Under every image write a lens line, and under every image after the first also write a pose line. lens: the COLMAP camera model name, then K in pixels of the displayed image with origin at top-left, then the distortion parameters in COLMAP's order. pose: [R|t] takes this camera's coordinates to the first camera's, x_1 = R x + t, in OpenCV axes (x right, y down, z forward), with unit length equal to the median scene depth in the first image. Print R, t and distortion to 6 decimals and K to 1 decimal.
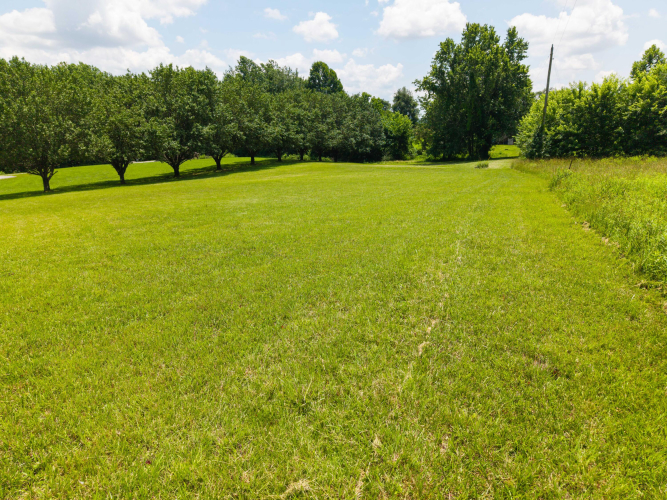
lens RADIAL K [[448.4, 0, 331.2], [0, 448.4, 250.4], [0, 0, 1]] dist [0.004876, -0.000304]
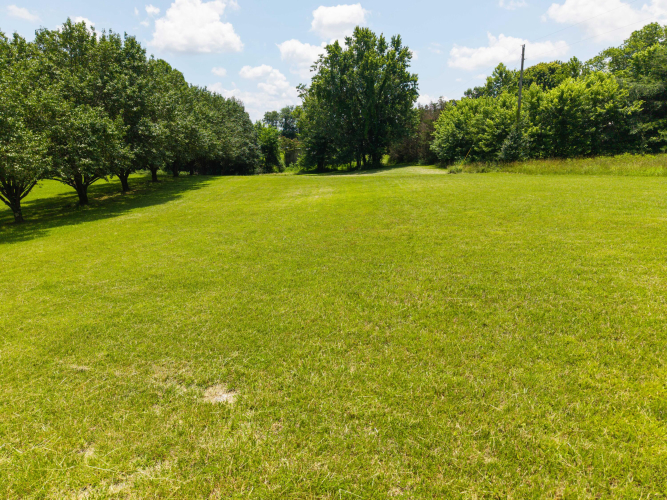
lens RADIAL K [[448.4, 0, 331.2], [0, 448.4, 250.4], [0, 0, 1]] dist [0.004876, -0.000304]
pose [[0.902187, -0.107079, 0.417842, -0.195032], [0.120673, 0.992673, -0.006164, -0.033612], [-0.414121, 0.055983, 0.908499, 0.179714]]
